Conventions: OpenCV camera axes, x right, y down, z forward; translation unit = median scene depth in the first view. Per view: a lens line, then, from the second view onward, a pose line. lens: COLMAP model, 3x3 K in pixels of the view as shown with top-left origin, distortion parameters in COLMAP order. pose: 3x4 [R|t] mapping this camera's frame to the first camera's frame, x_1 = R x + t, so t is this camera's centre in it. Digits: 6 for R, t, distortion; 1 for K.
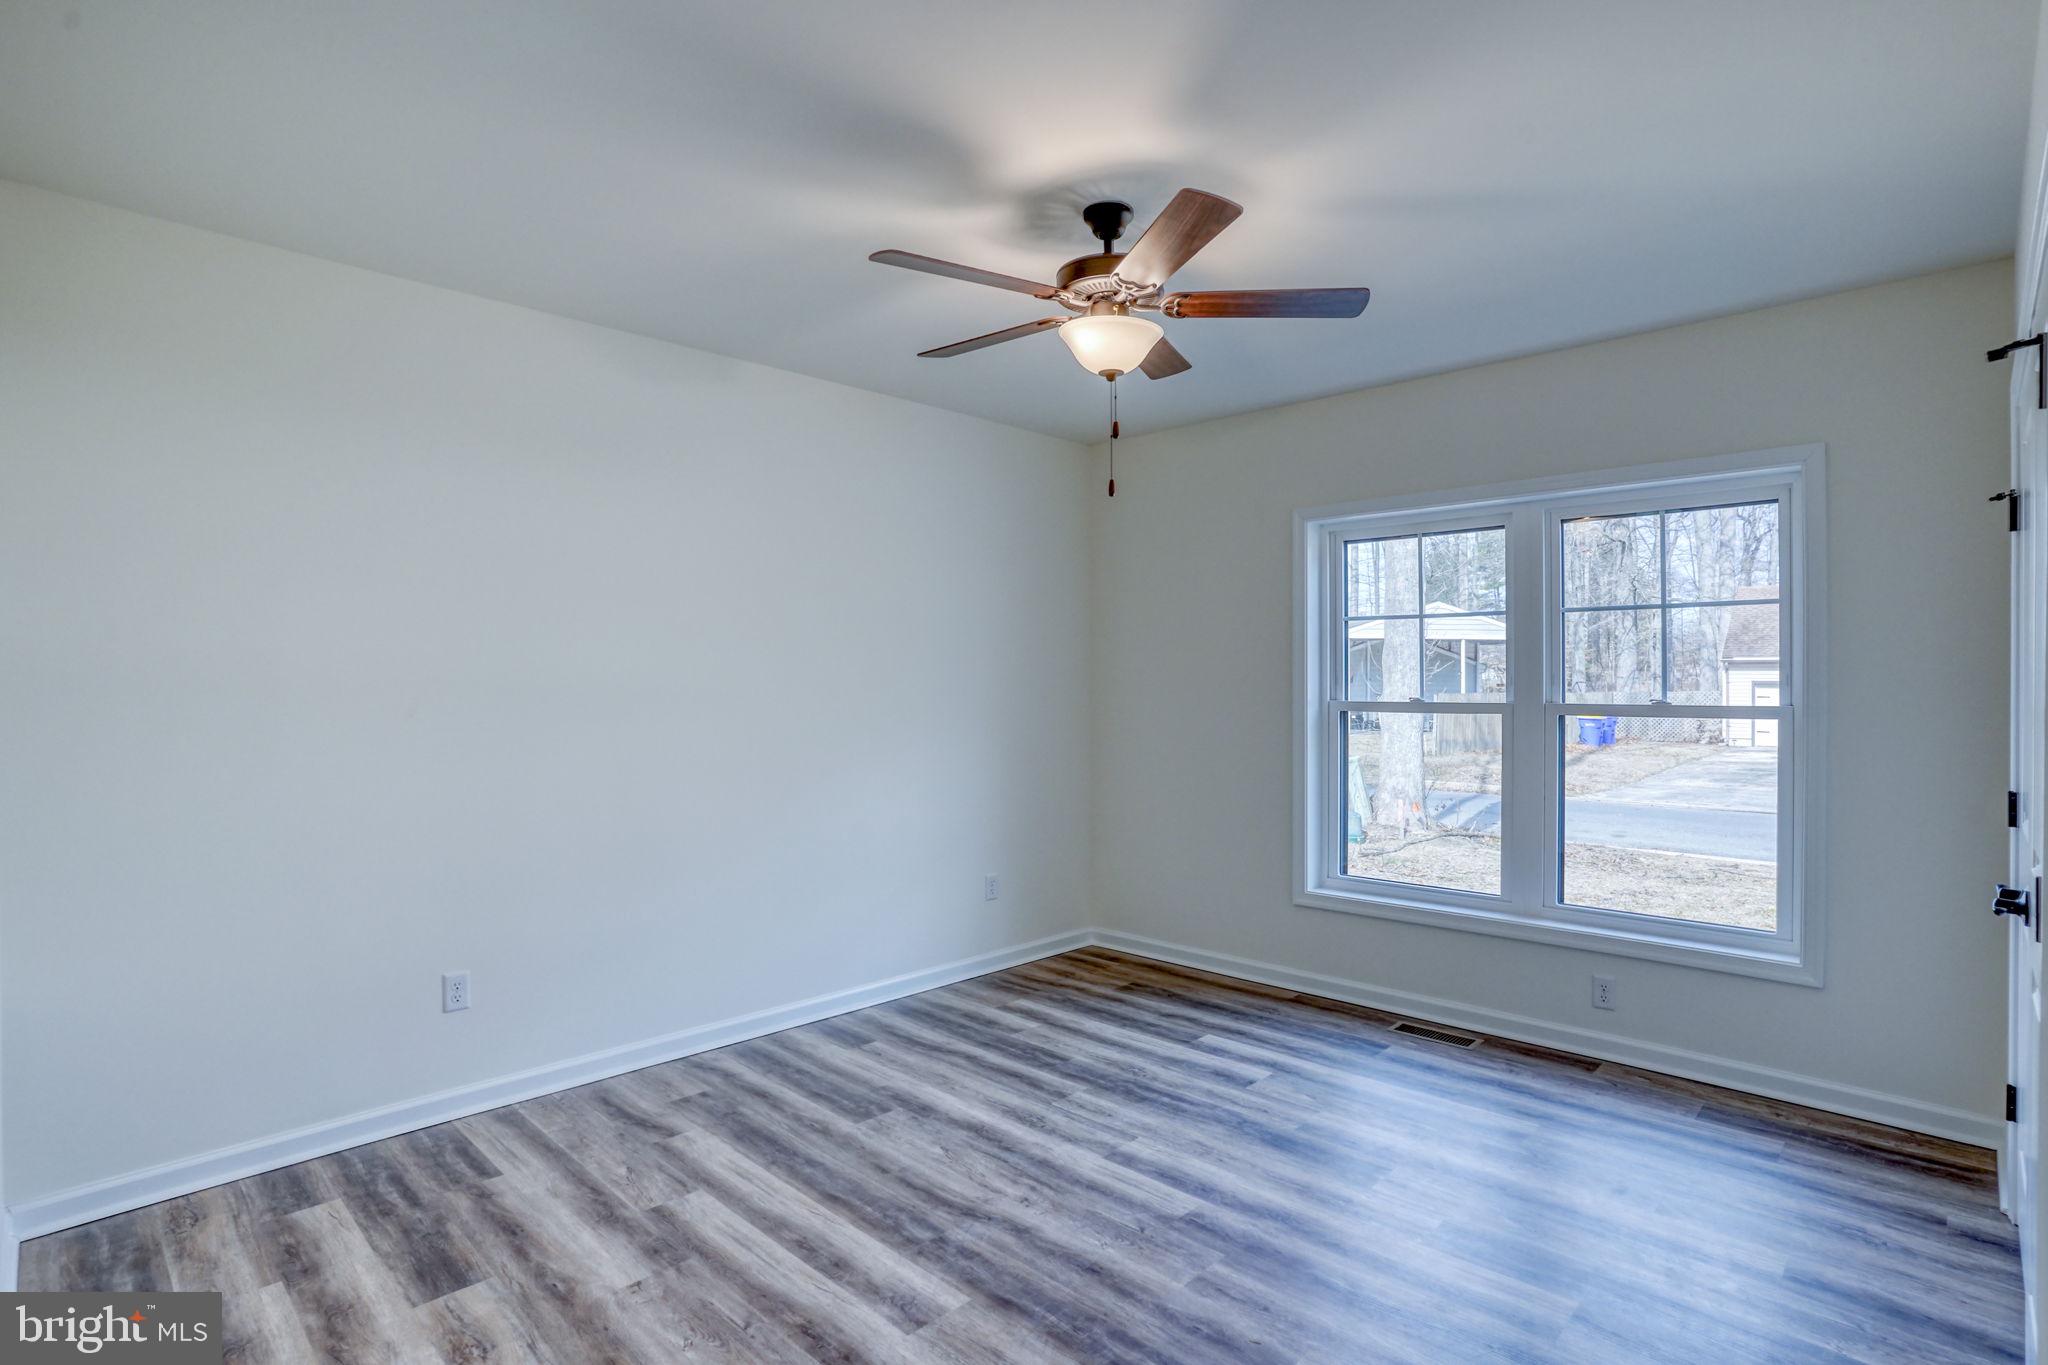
lens RADIAL K [[1099.5, 0, 1054.8], [0, 1099.5, 676.1], [0, 0, 1]] dist [-0.078870, 0.039573]
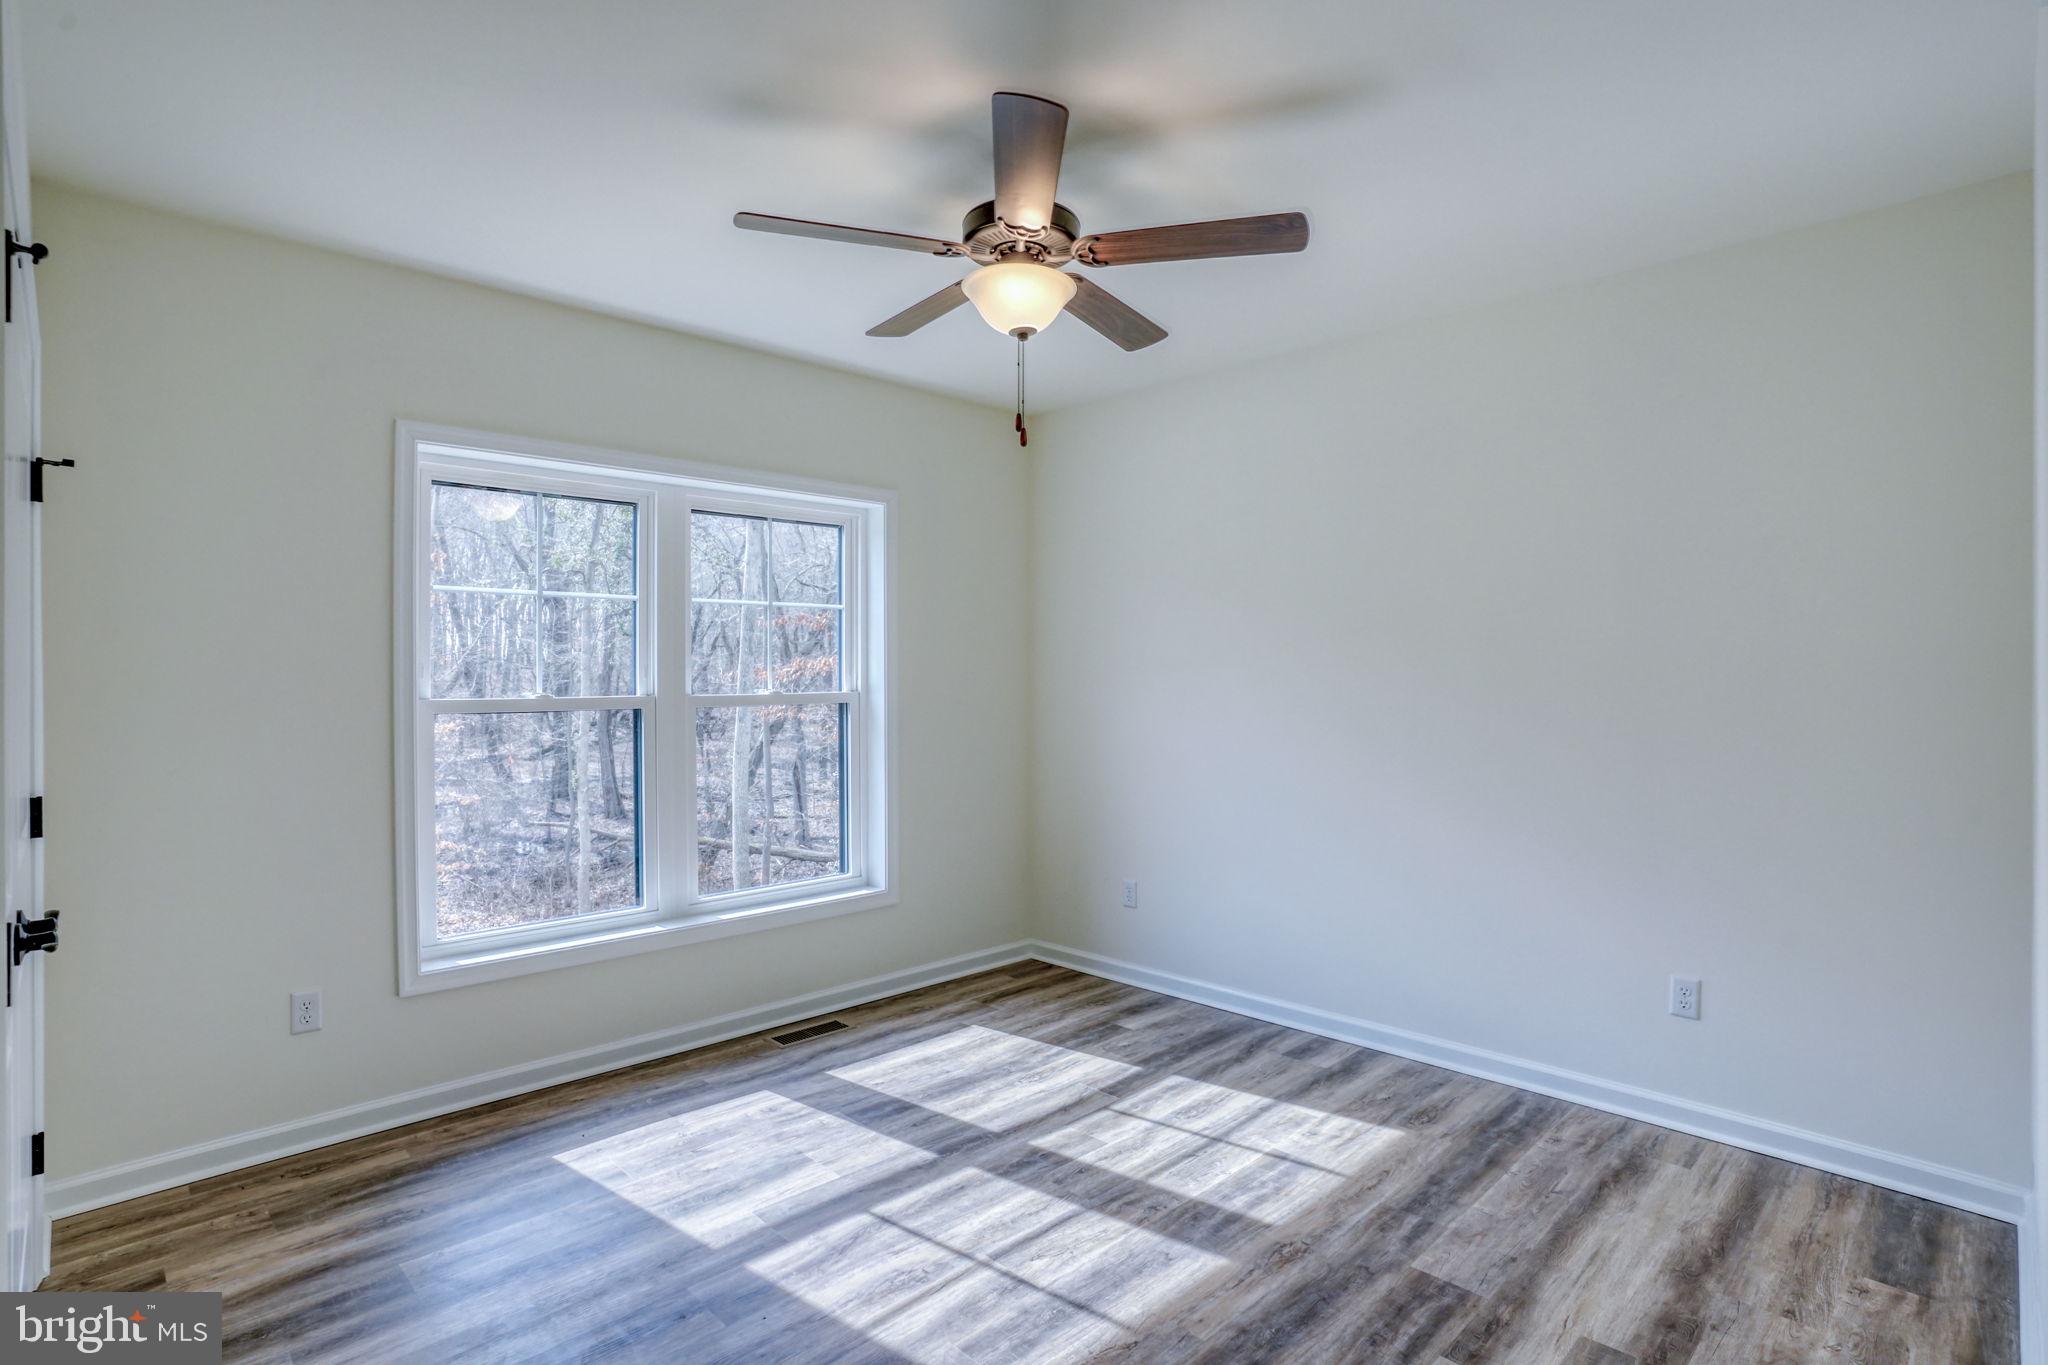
lens RADIAL K [[1099.5, 0, 1054.8], [0, 1099.5, 676.1], [0, 0, 1]] dist [-0.078870, 0.039573]
pose [[-0.057085, -0.006714, 0.998347, -0.684193], [-0.014355, 0.999880, 0.005904, -0.001783], [-0.998266, -0.013995, -0.057174, 0.885915]]
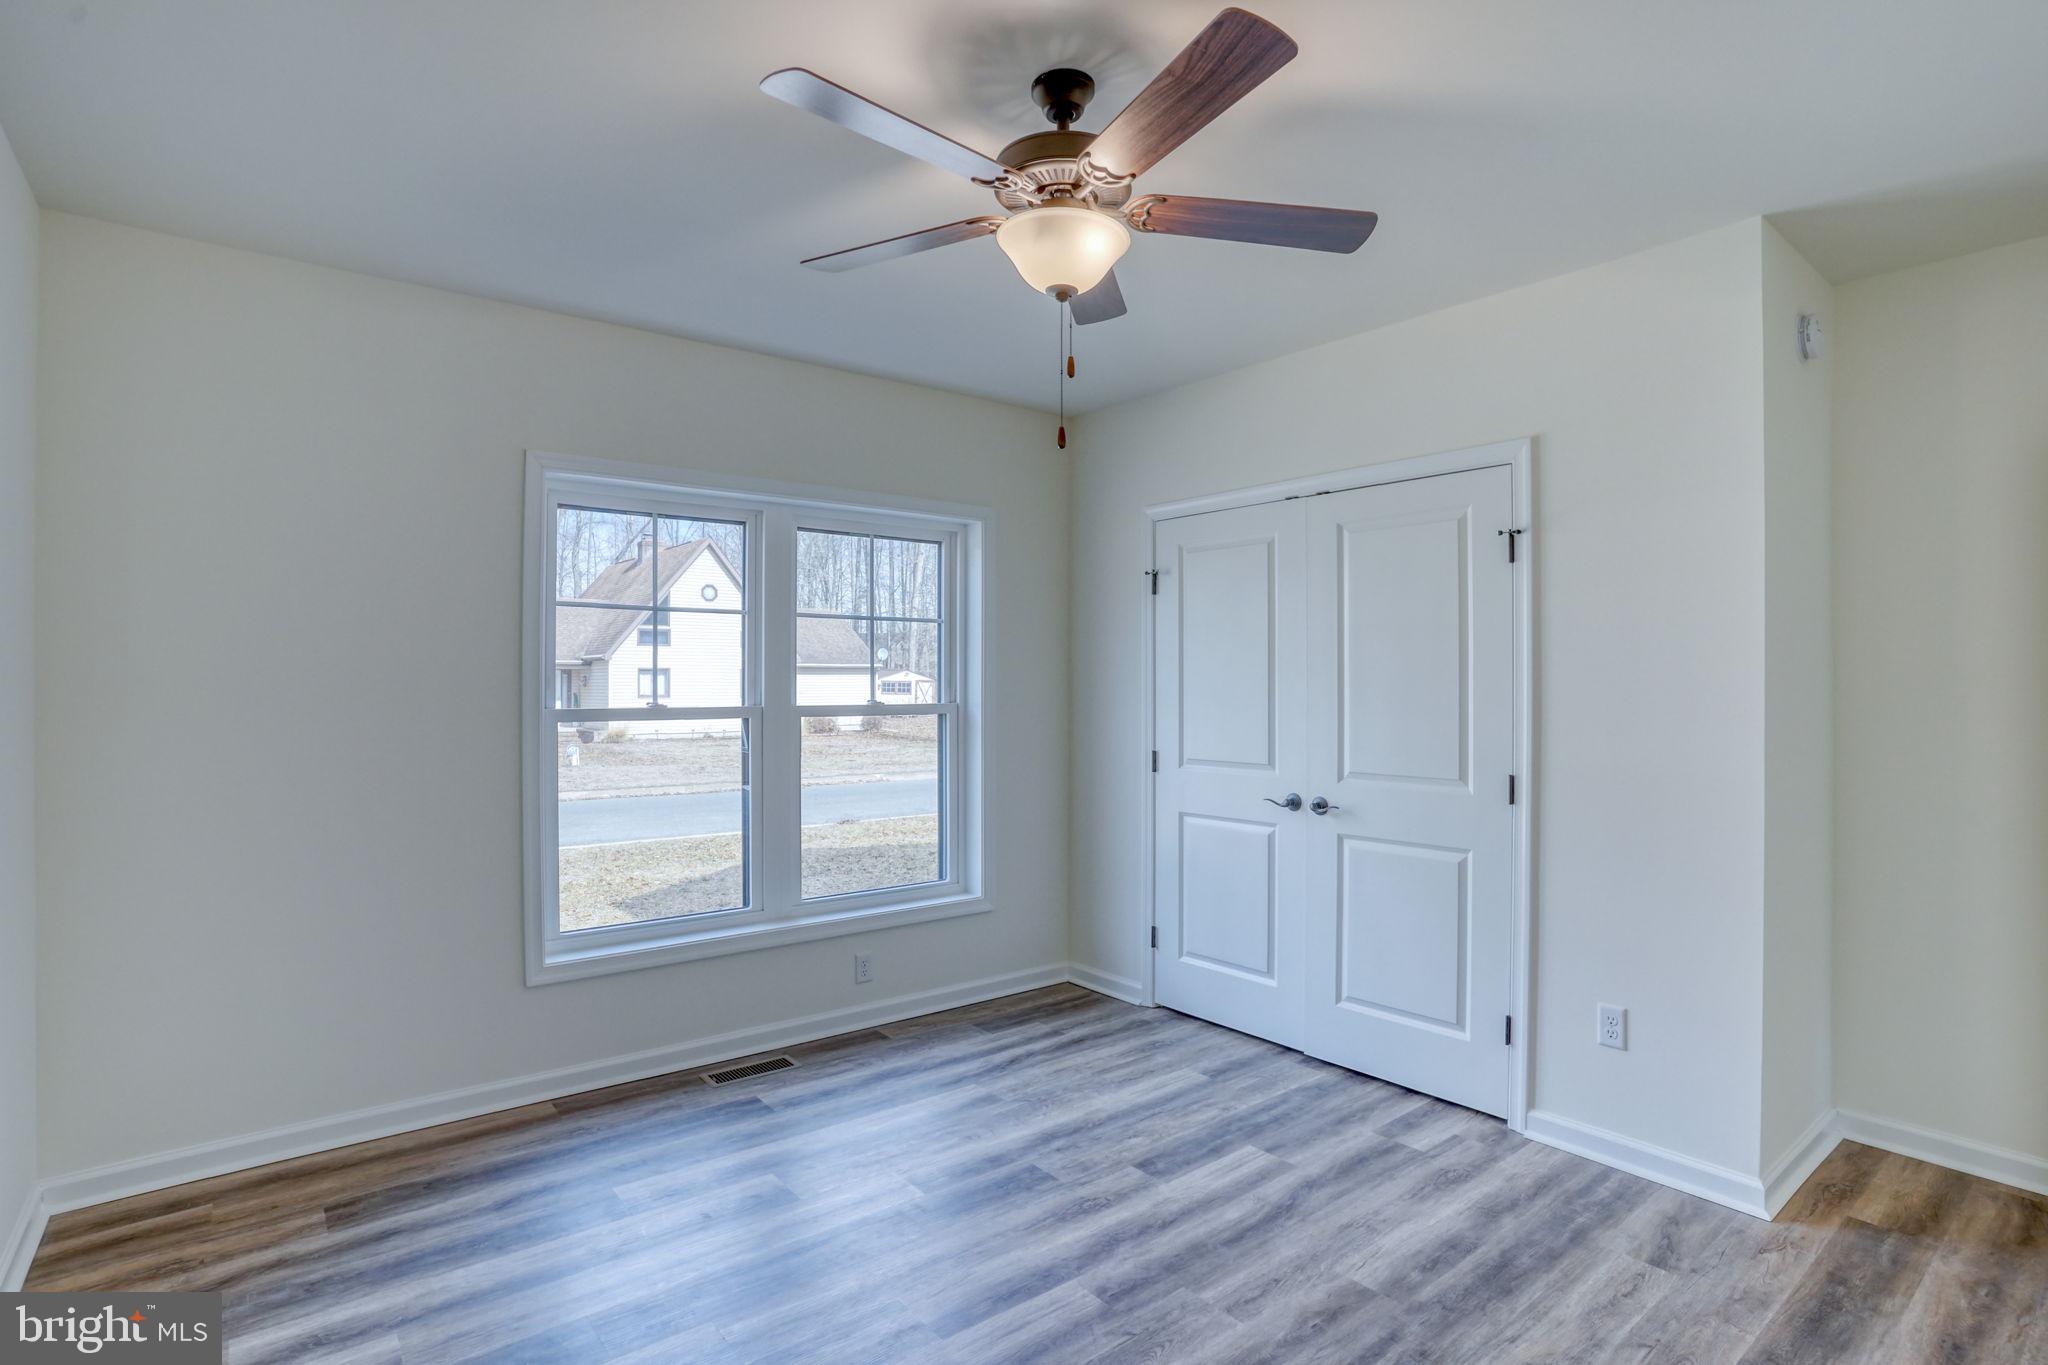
lens RADIAL K [[1054.0, 0, 1024.5], [0, 1054.0, 697.3], [0, 0, 1]] dist [-0.032433, 0.001397]
pose [[0.098144, -0.016857, 0.995029, -0.529957], [-0.011552, 0.999770, 0.018077, -0.002930], [-0.995105, -0.013269, 0.097927, 0.724261]]
